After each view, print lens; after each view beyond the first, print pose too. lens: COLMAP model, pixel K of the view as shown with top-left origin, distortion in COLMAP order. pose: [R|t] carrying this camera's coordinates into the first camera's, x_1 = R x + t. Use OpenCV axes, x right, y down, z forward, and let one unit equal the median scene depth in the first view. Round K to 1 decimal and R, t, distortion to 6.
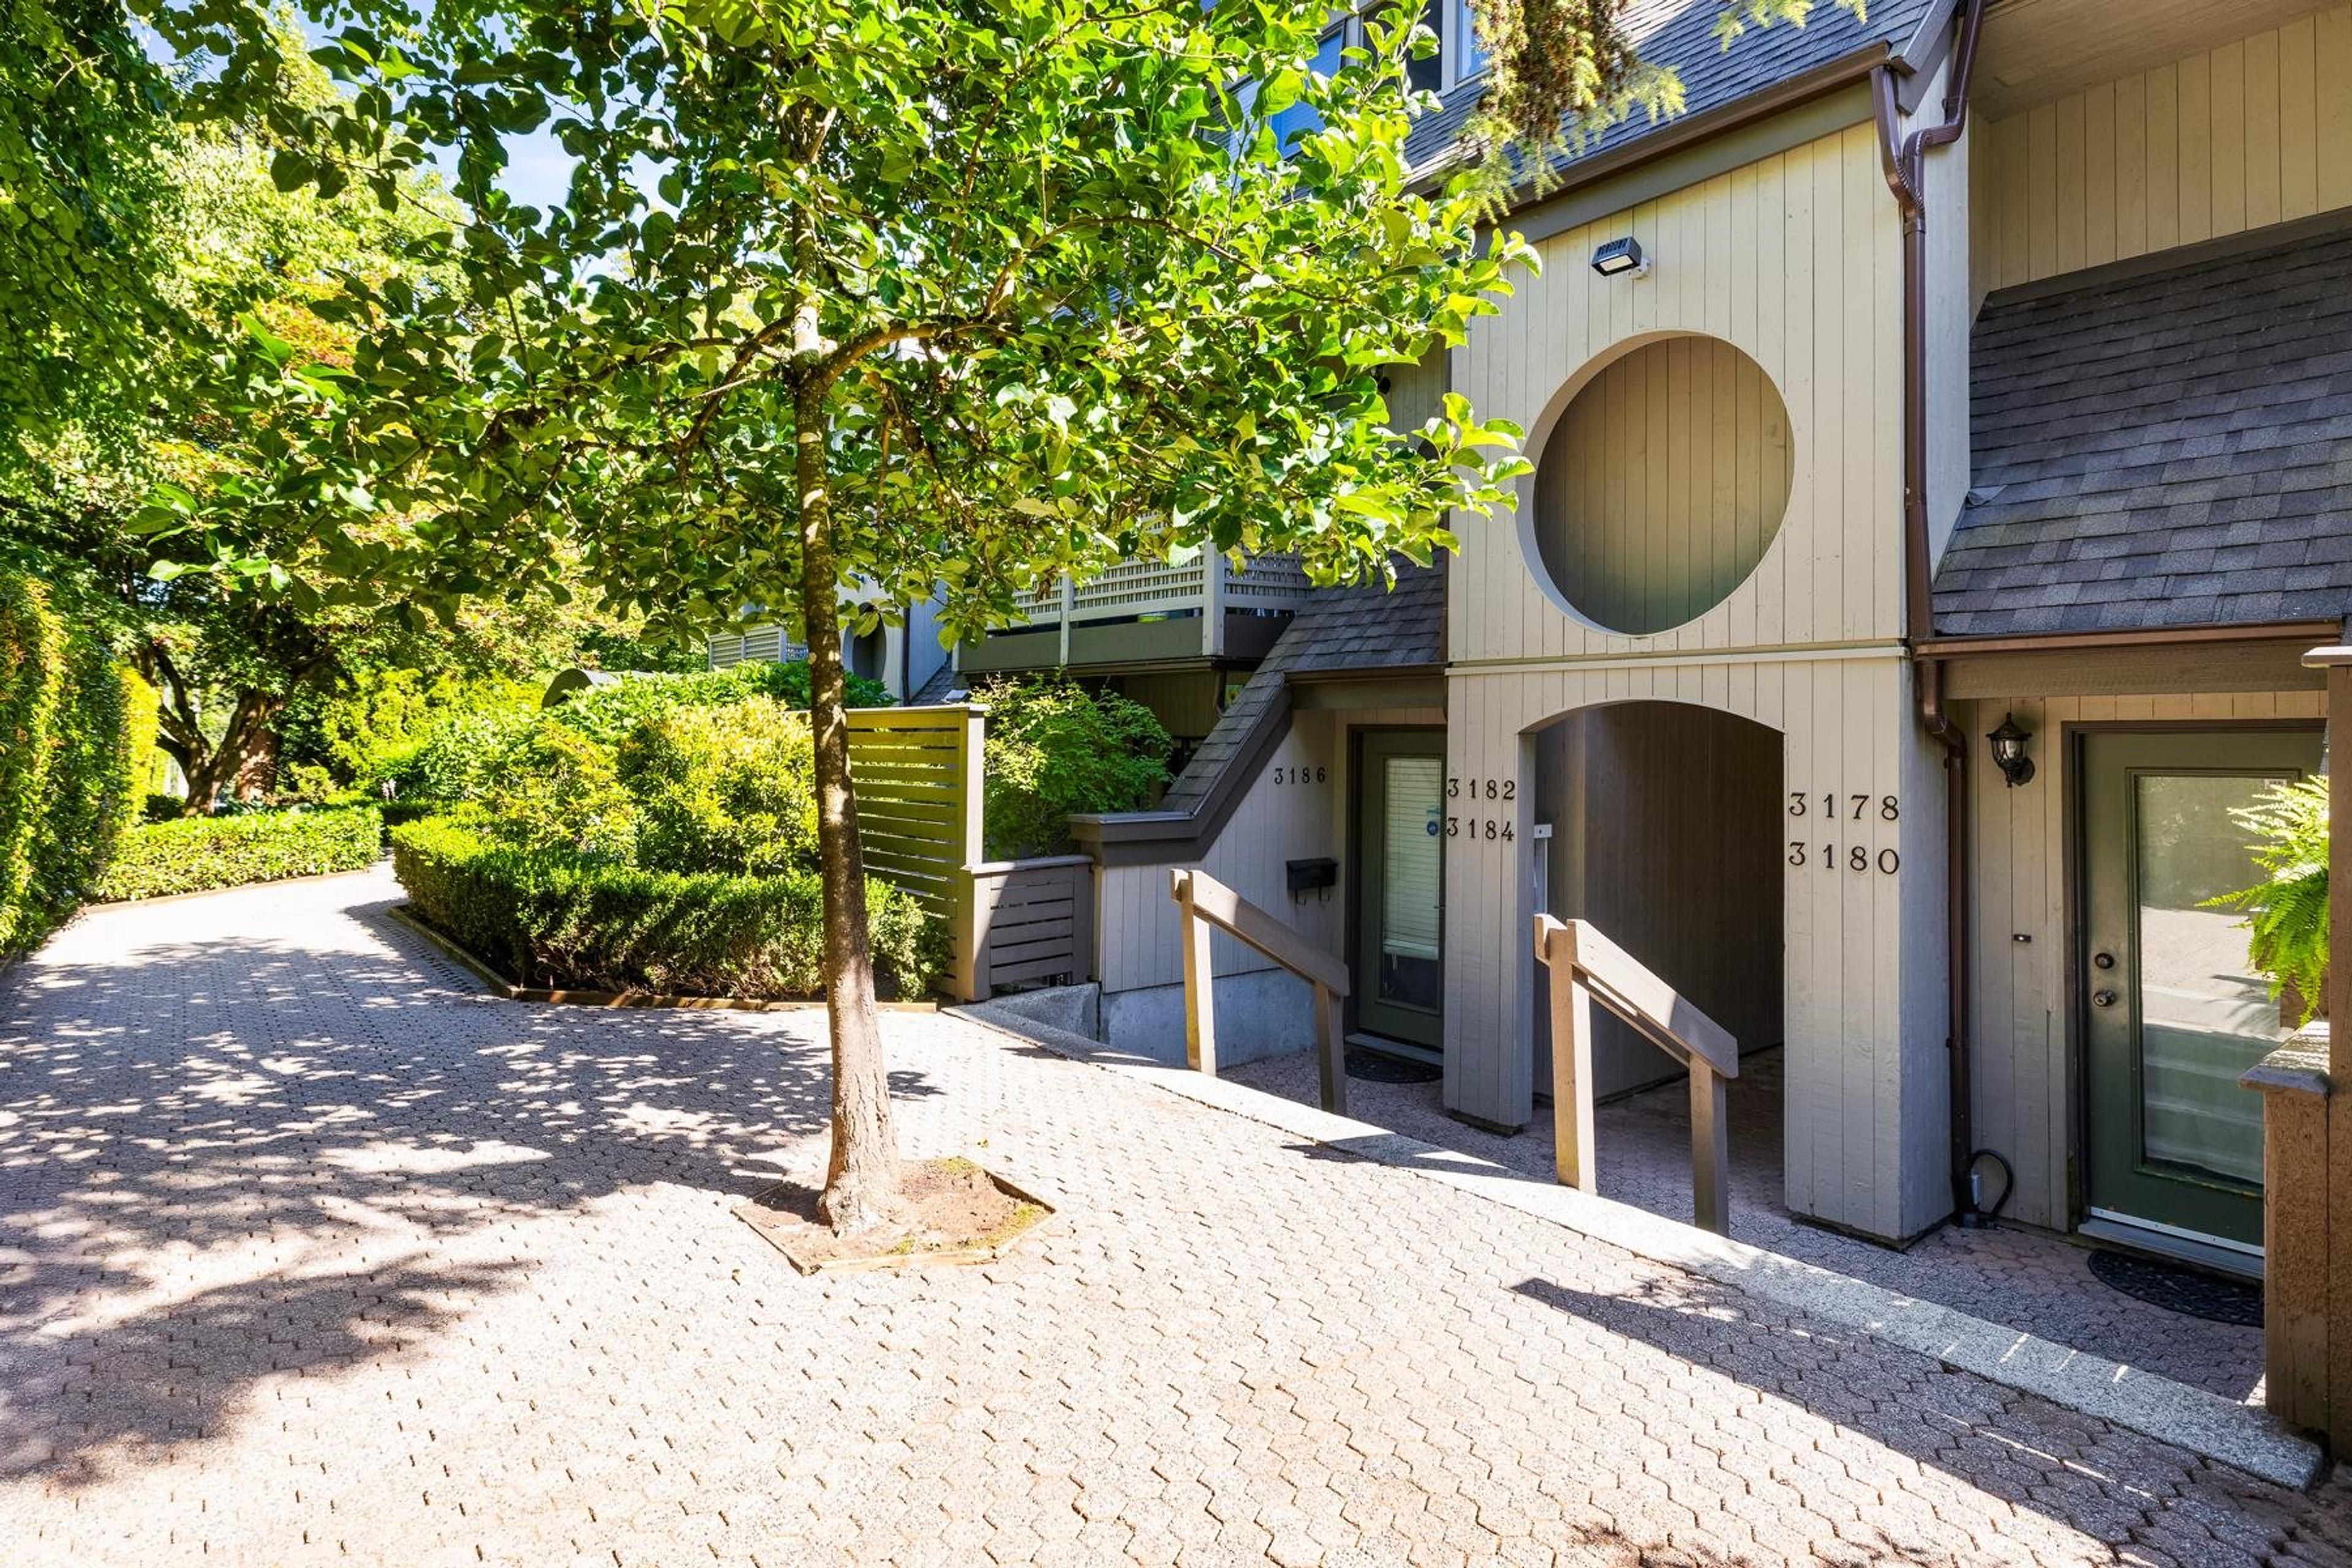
lens RADIAL K [[1183.2, 0, 1176.0], [0, 1183.2, 784.0], [0, 0, 1]] dist [0.003128, 0.000141]
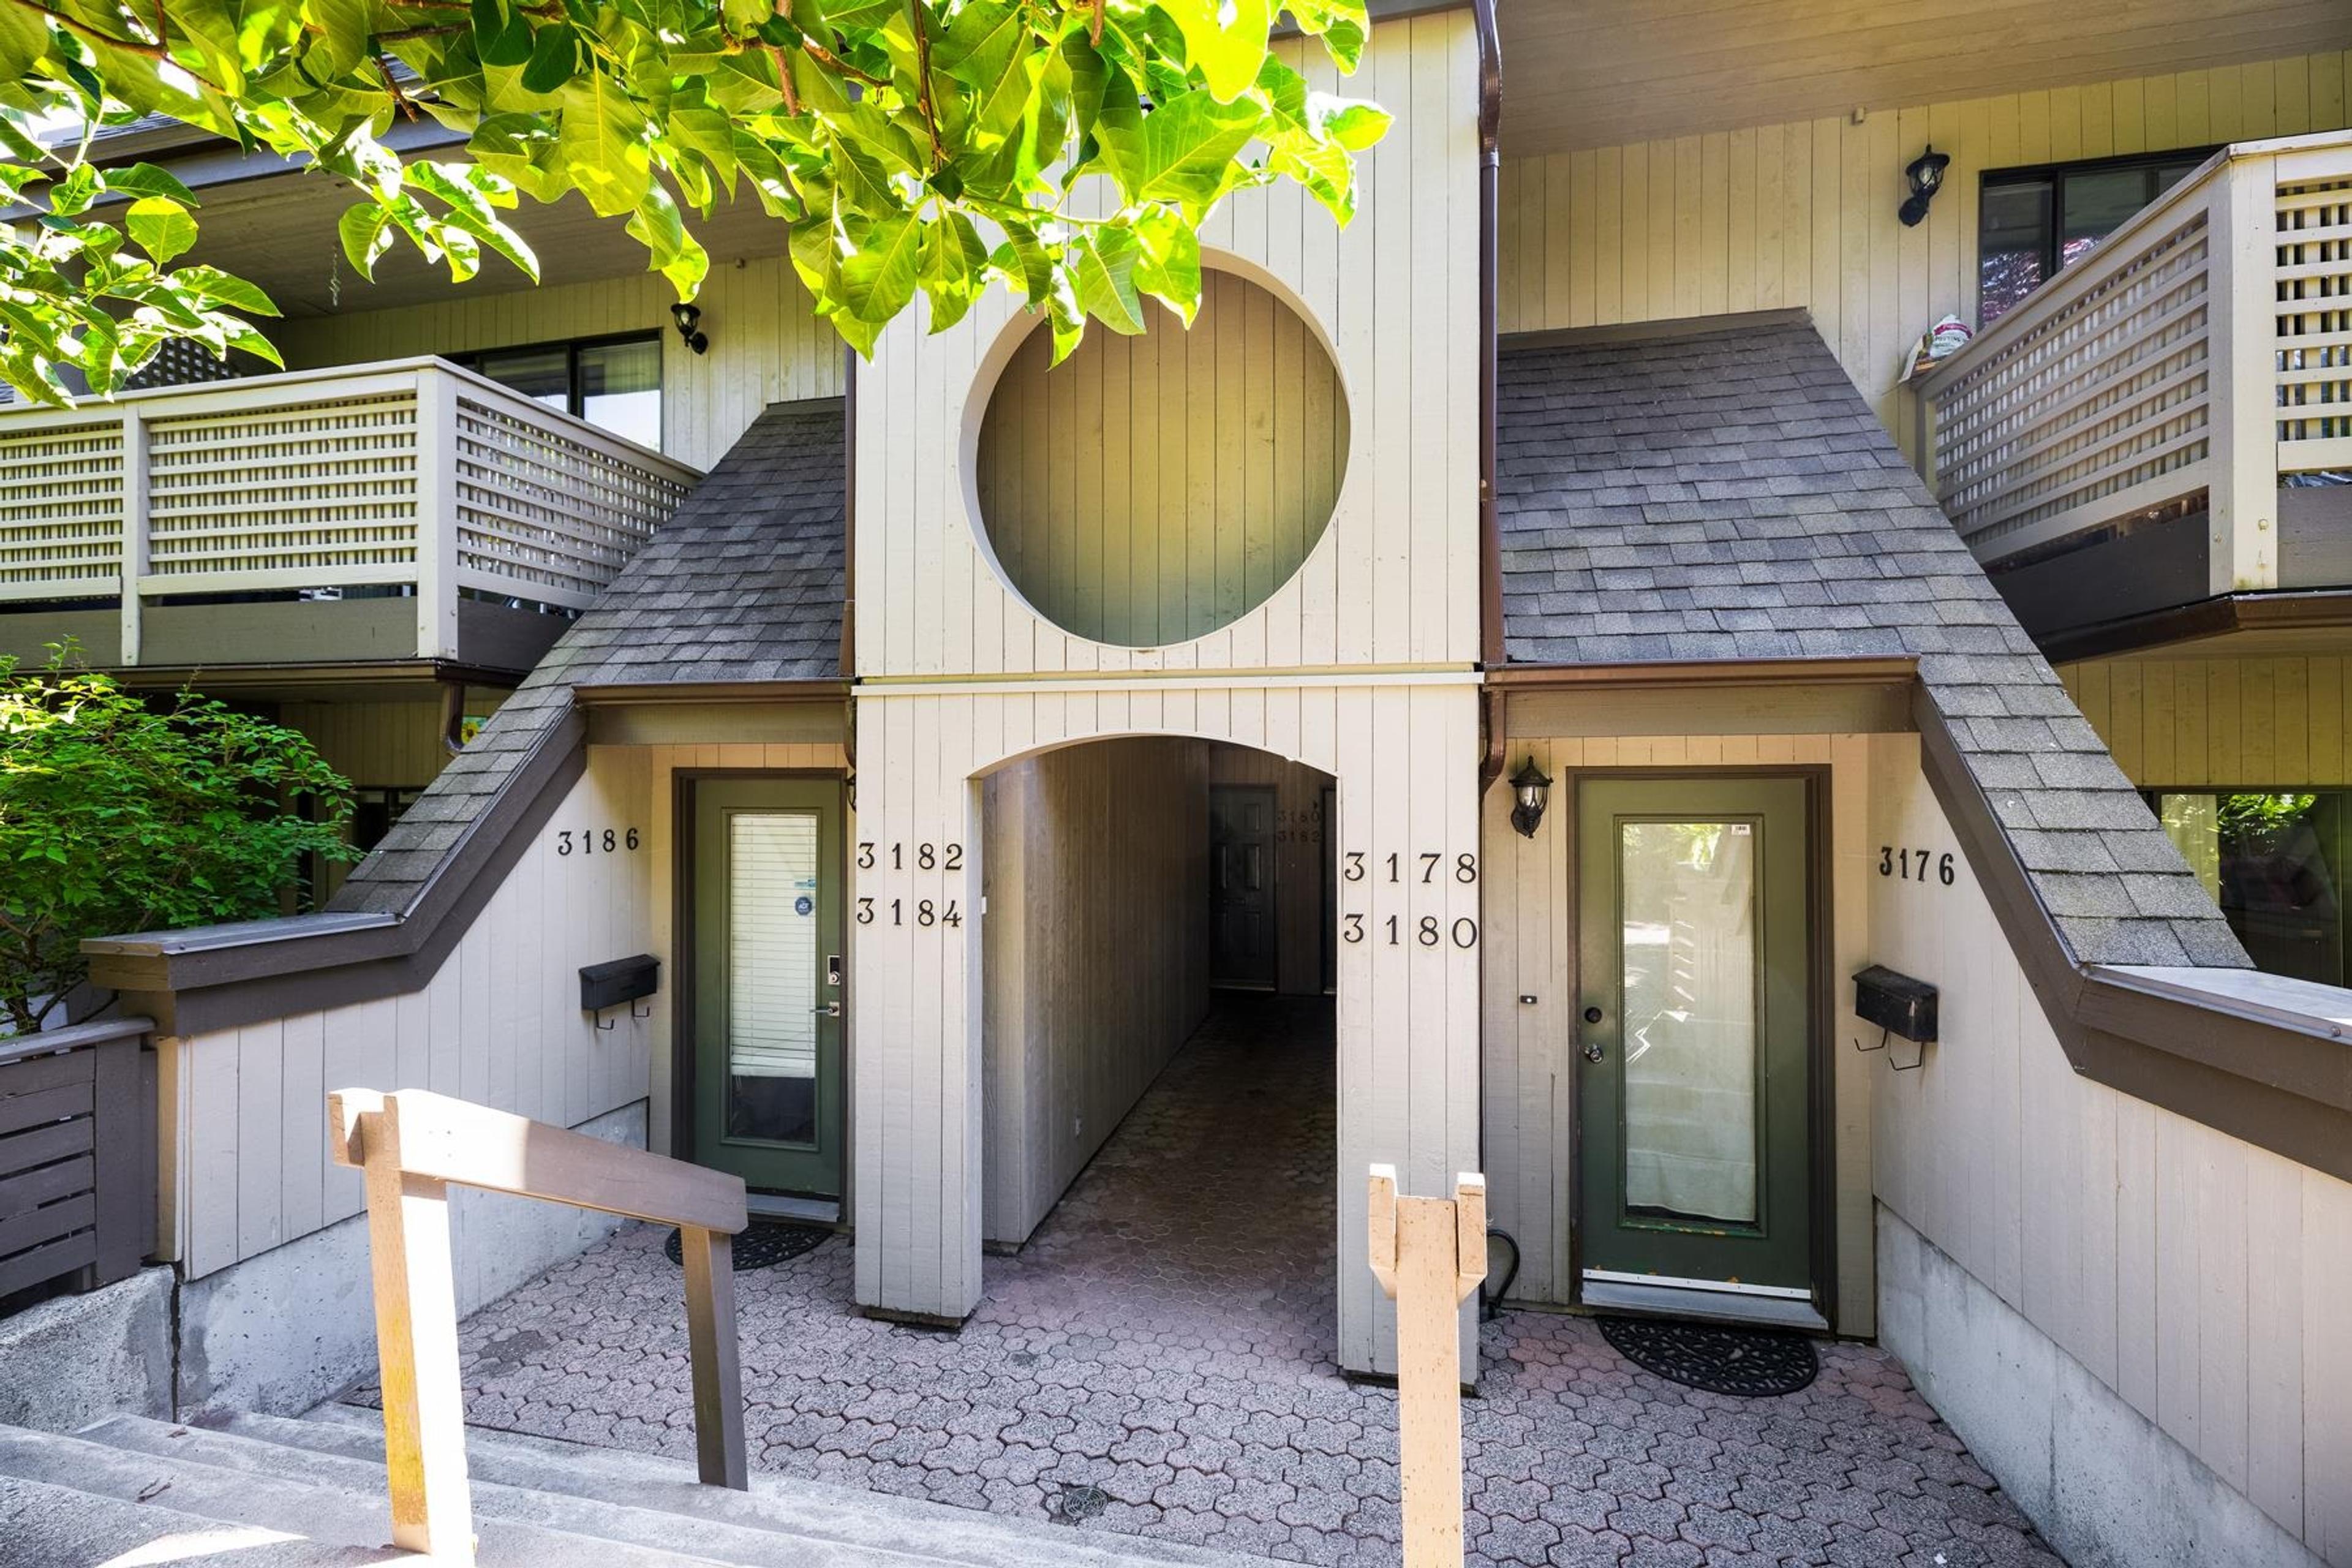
lens RADIAL K [[1003.6, 0, 1177.9], [0, 1003.6, 810.9], [0, 0, 1]] dist [-0.000031, -0.000140]
pose [[0.784448, -0.014155, 0.620033, 0.012584], [0.025479, 0.999631, -0.009415, -0.017569], [-0.619671, 0.023183, 0.784519, 0.559601]]
